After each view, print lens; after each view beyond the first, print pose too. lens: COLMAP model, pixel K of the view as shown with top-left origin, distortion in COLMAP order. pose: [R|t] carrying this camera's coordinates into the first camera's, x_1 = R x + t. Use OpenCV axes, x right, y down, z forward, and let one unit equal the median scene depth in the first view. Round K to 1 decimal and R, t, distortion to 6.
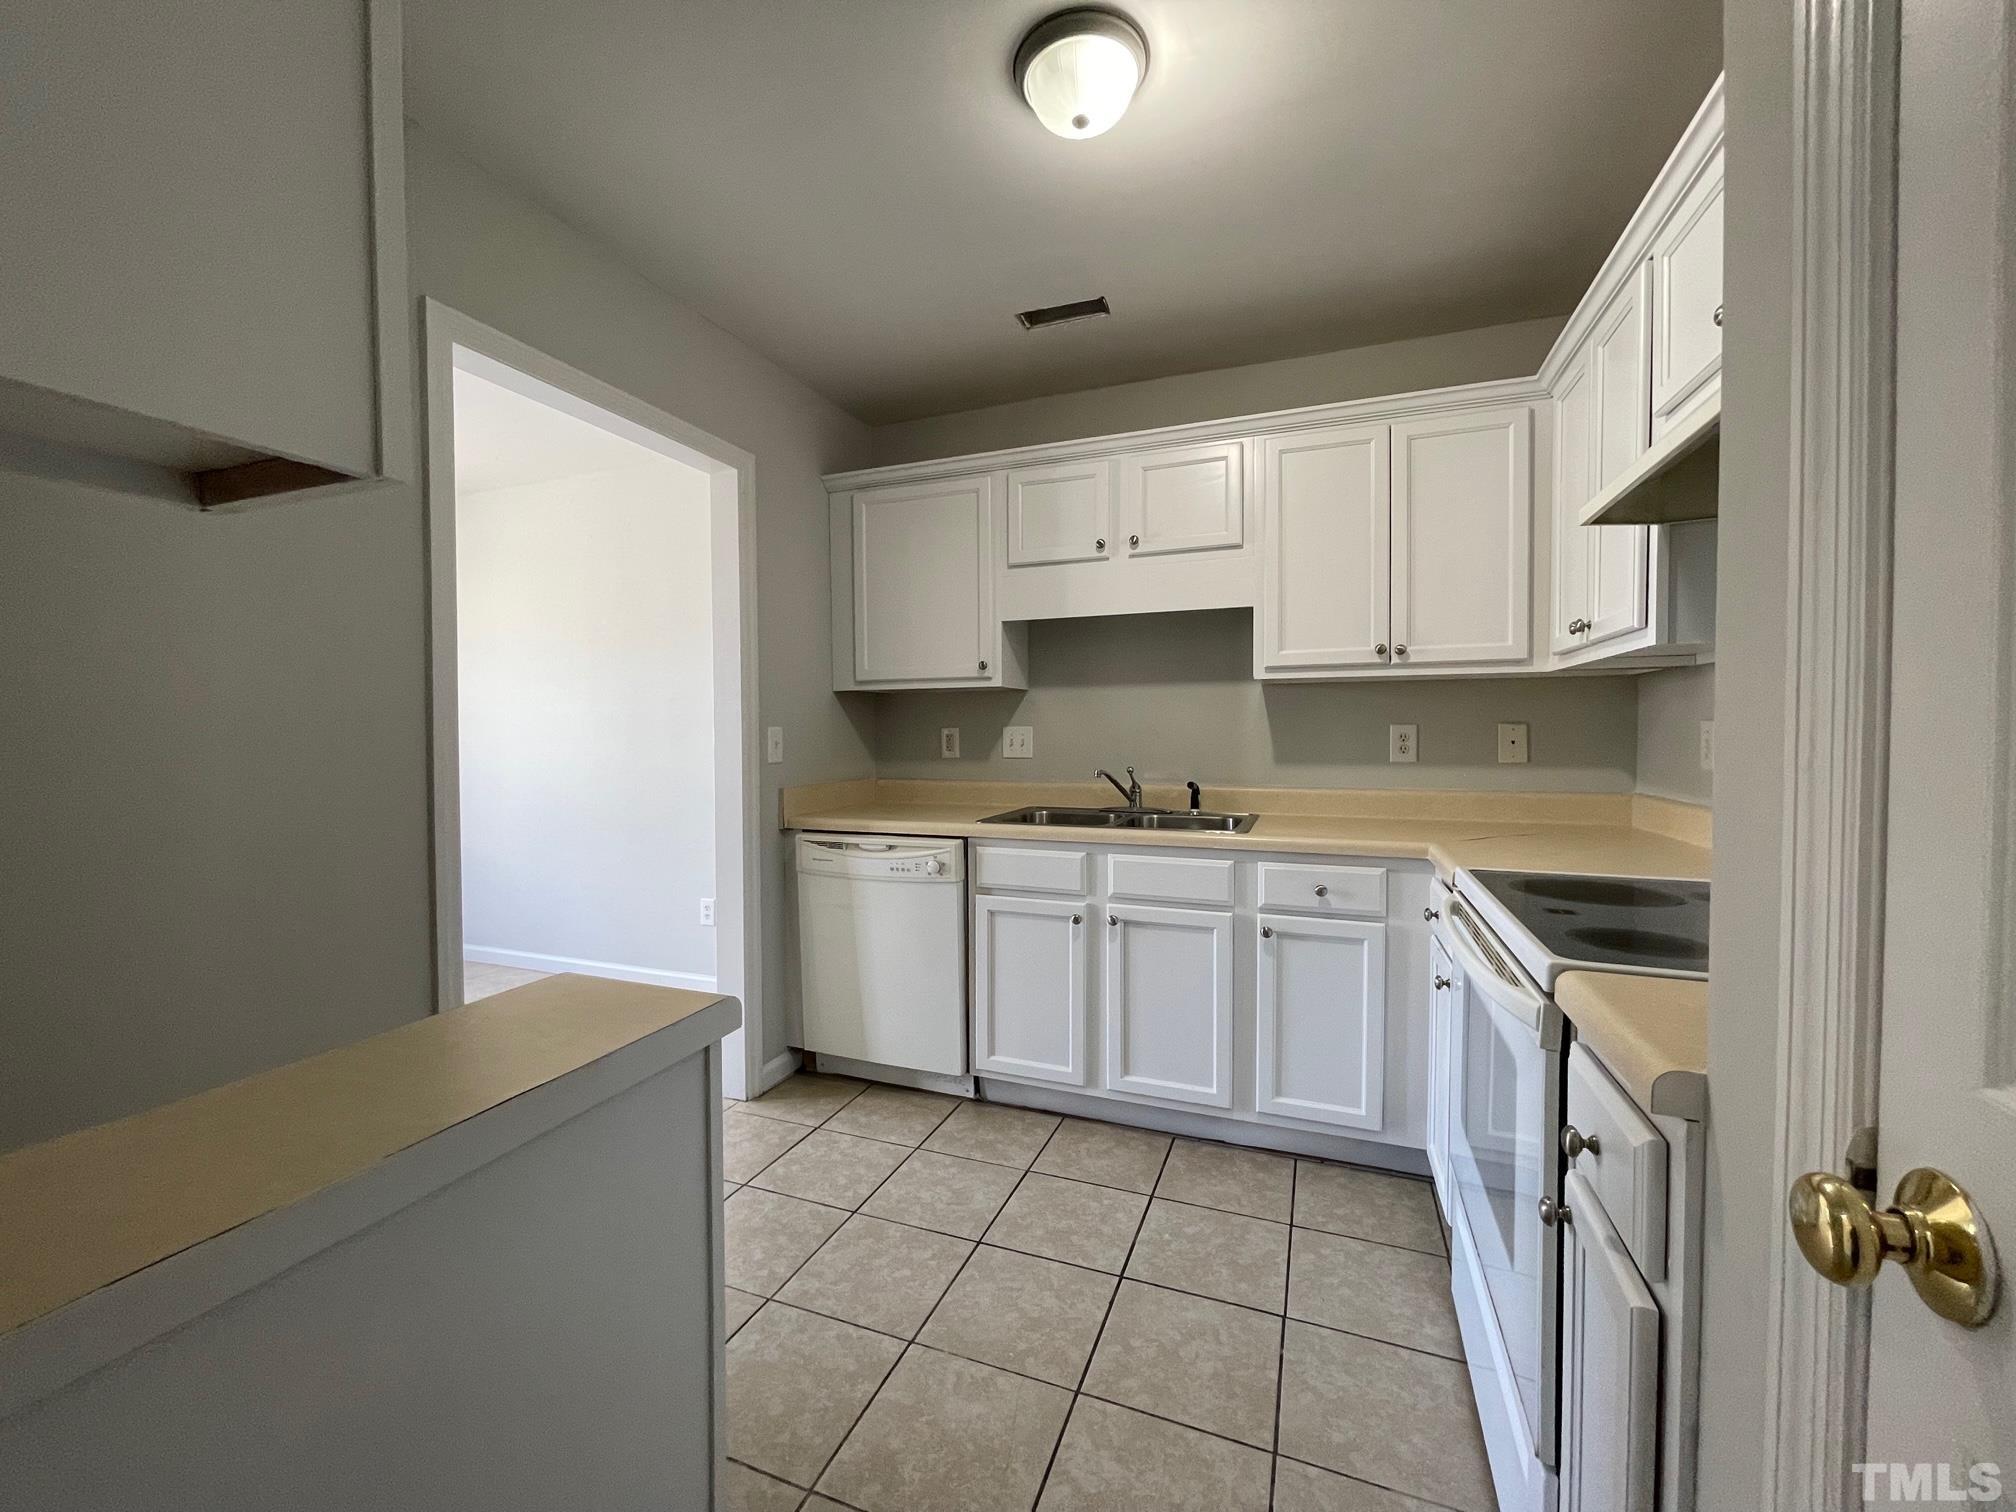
lens RADIAL K [[809.4, 0, 974.7], [0, 809.4, 750.4], [0, 0, 1]] dist [-0.012226, 0.000528]
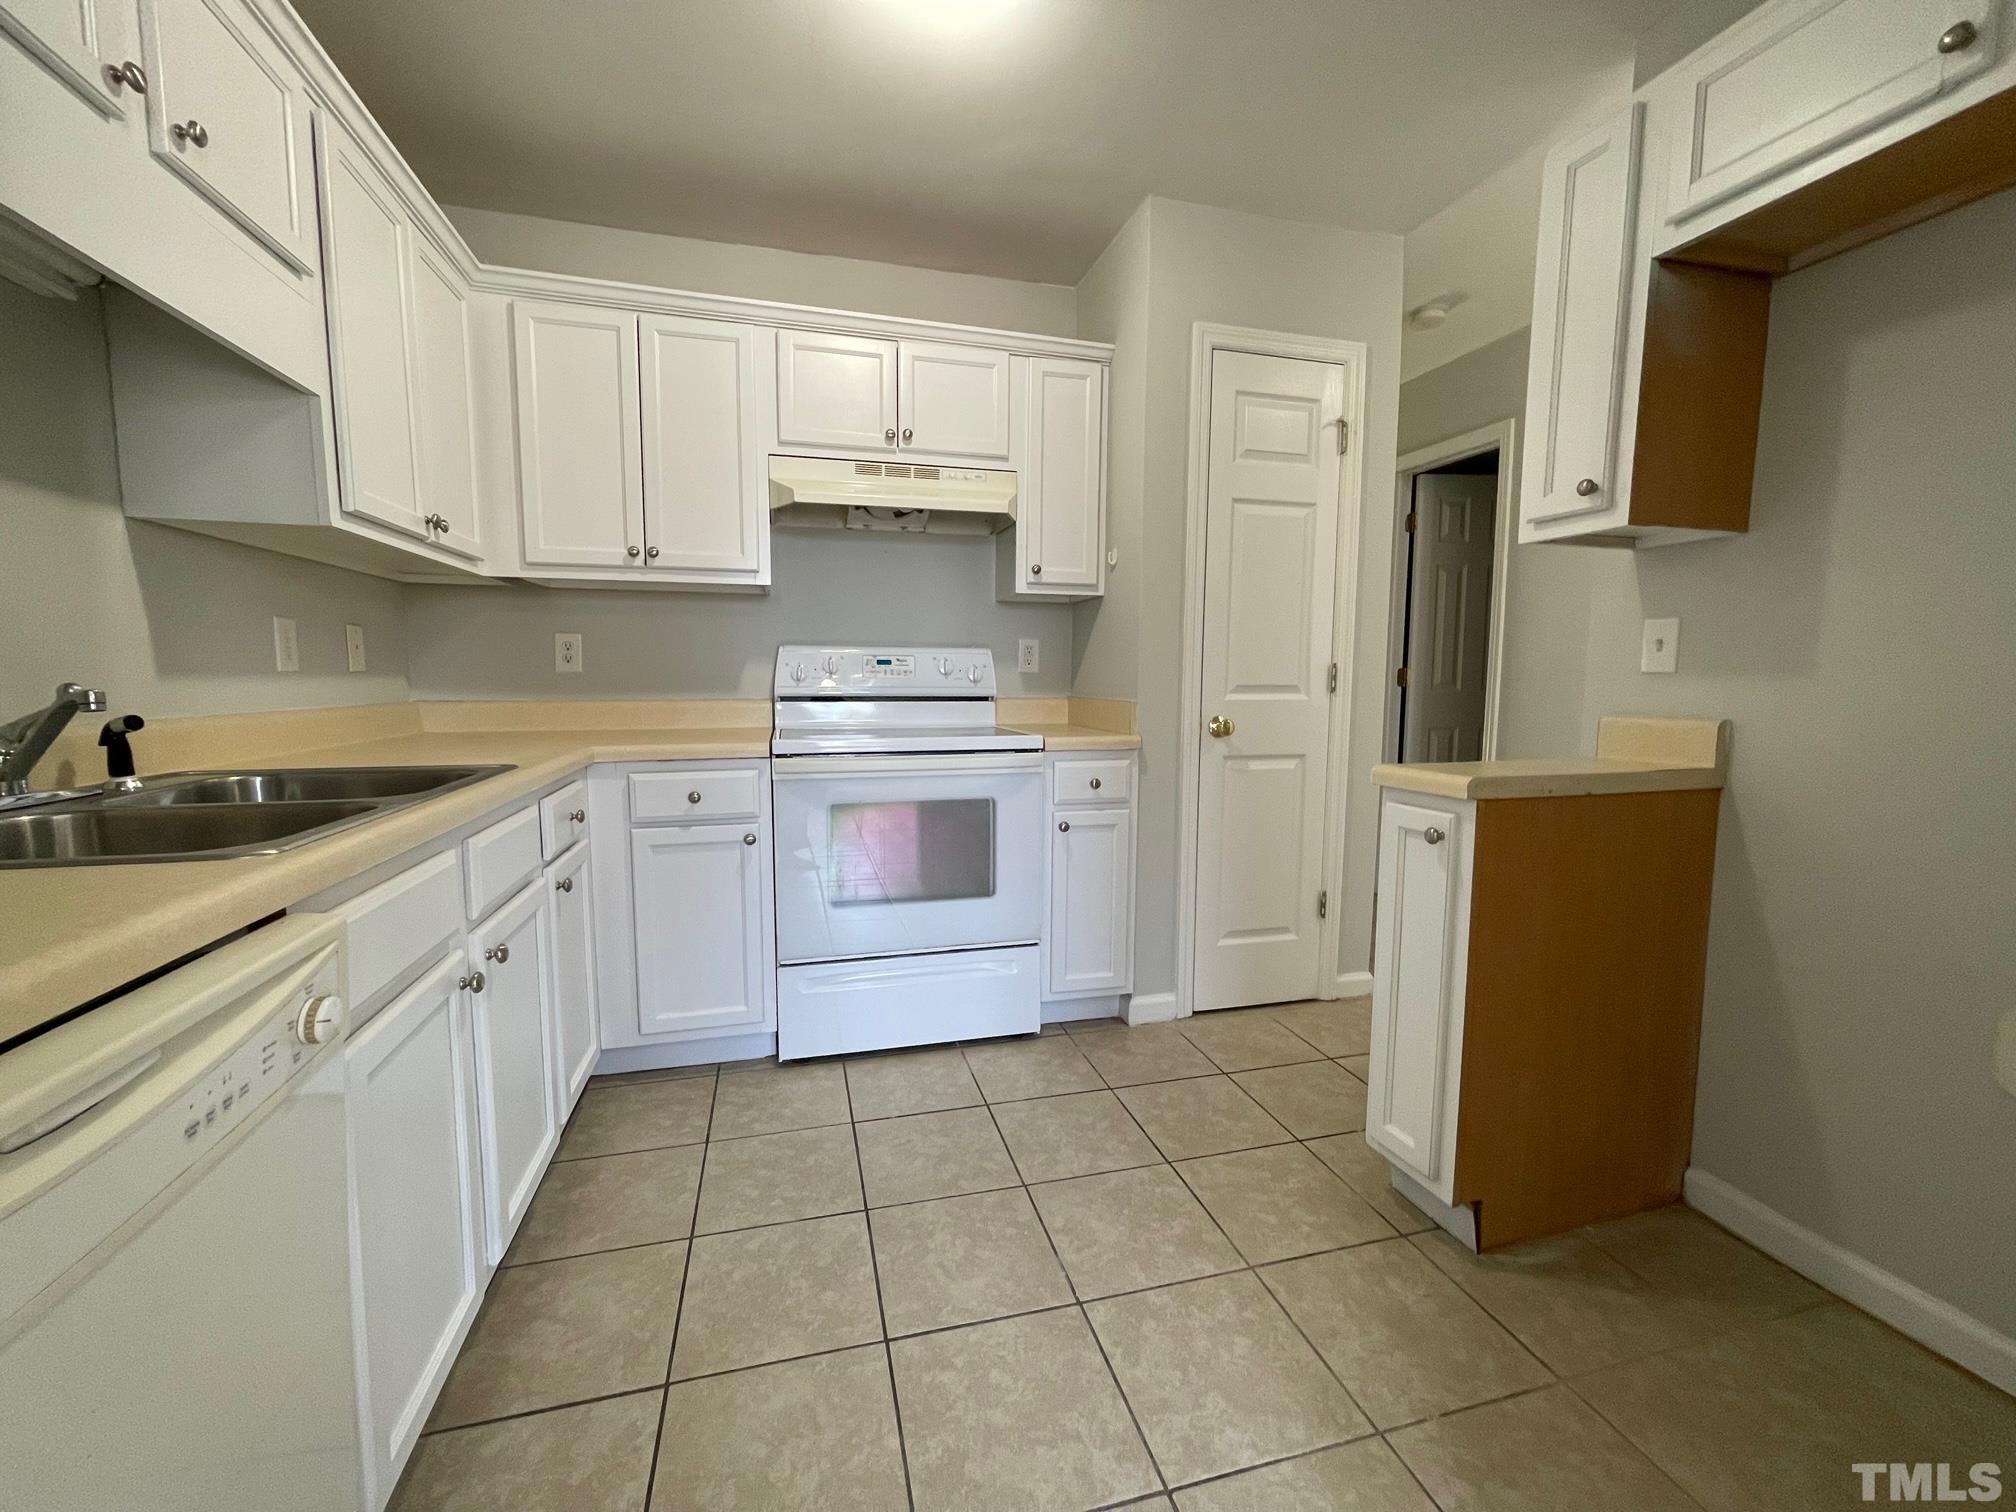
lens RADIAL K [[809.4, 0, 997.4], [0, 809.4, 762.2], [0, 0, 1]] dist [-0.012226, 0.000528]
pose [[-0.617426, -0.076964, 0.782855, -0.669097], [0.009332, 0.994416, 0.105122, 0.038420], [-0.786574, 0.072210, -0.613259, 1.555996]]
